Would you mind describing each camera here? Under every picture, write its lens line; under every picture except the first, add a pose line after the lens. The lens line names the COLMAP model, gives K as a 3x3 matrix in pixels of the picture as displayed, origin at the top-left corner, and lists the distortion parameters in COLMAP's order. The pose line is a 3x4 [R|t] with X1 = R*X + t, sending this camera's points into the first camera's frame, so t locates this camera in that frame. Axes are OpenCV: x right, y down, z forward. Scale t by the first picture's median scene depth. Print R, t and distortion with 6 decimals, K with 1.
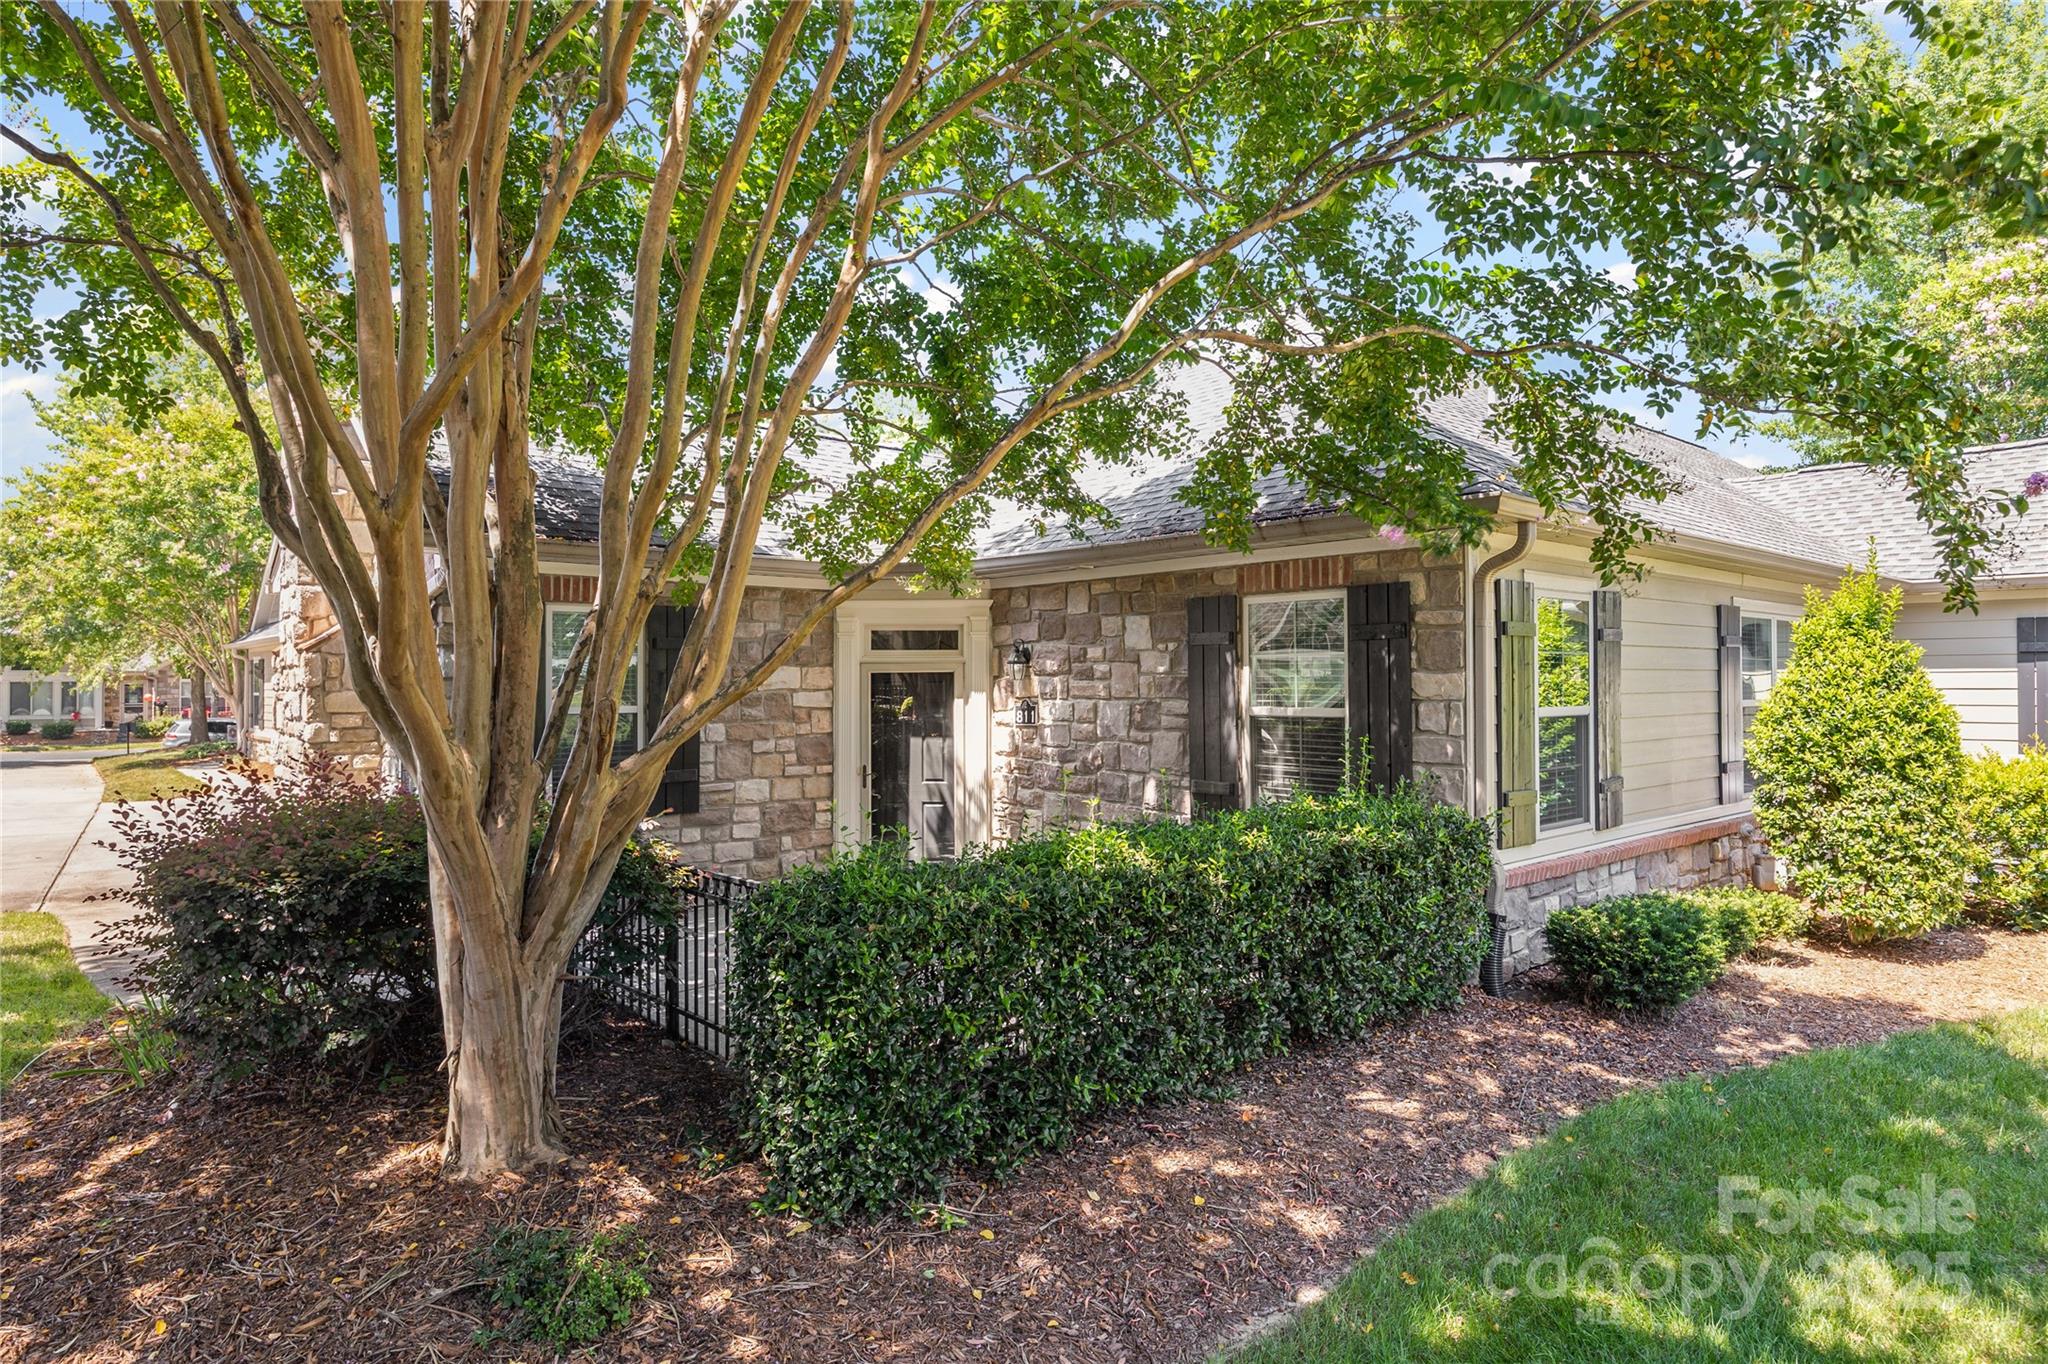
lens RADIAL K [[1178.1, 0, 1024.0], [0, 1178.1, 682.0], [0, 0, 1]] dist [0.000146, -0.000007]
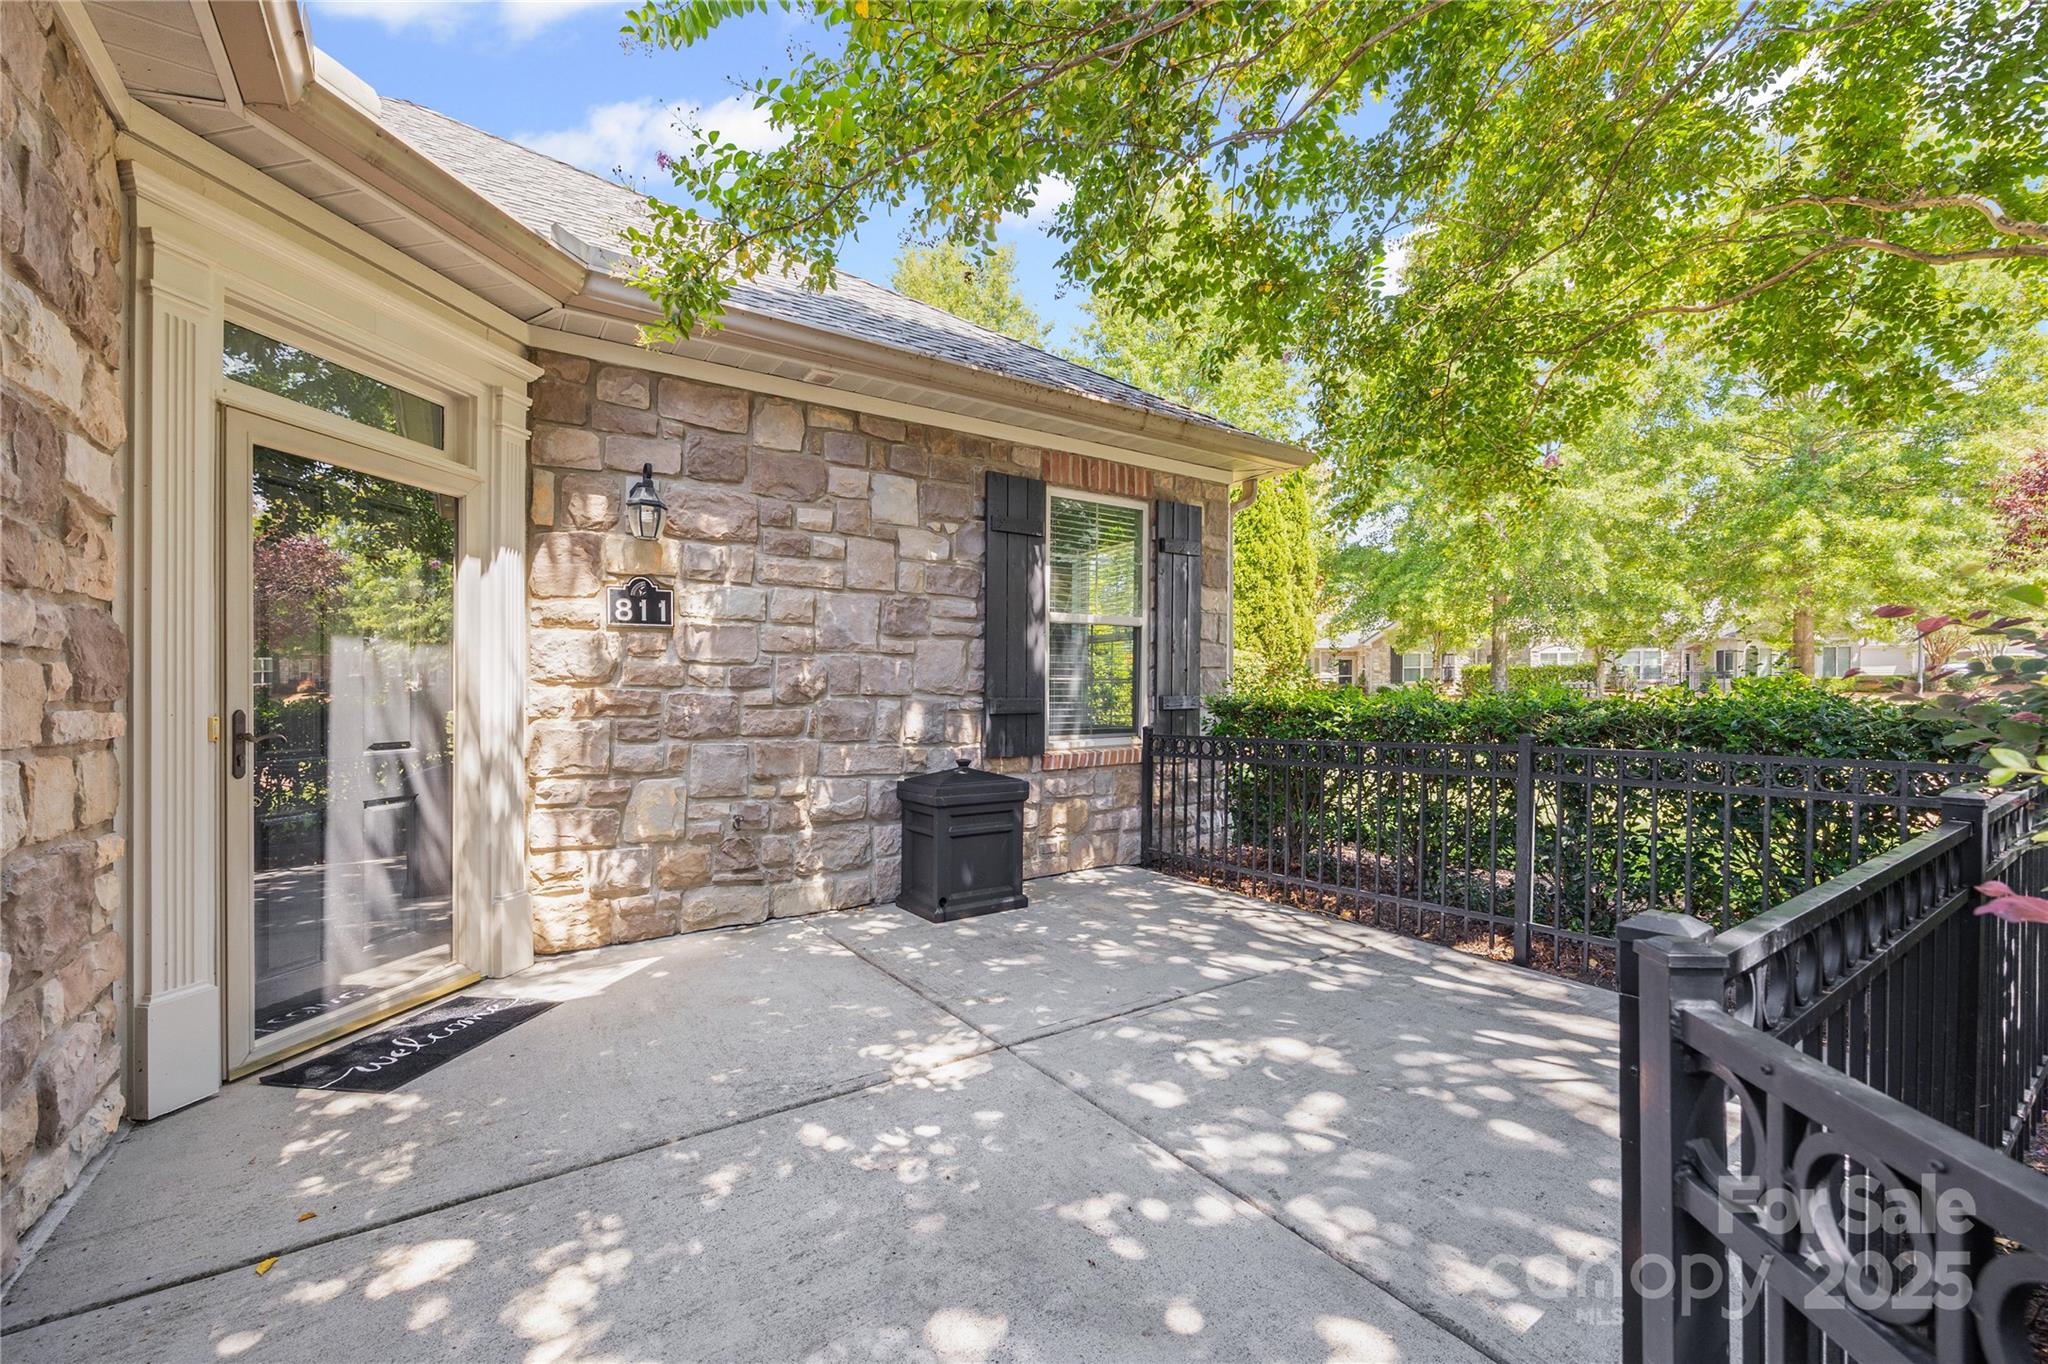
lens RADIAL K [[837.2, 0, 1024.3], [0, 837.2, 692.1], [0, 0, 1]] dist [-0.000124, 0.000176]
pose [[0.135873, 0.008933, 0.990686, -0.370742], [0.006458, 0.999930, -0.009902, 0.075023], [-0.990705, 0.007744, 0.135805, 0.805265]]
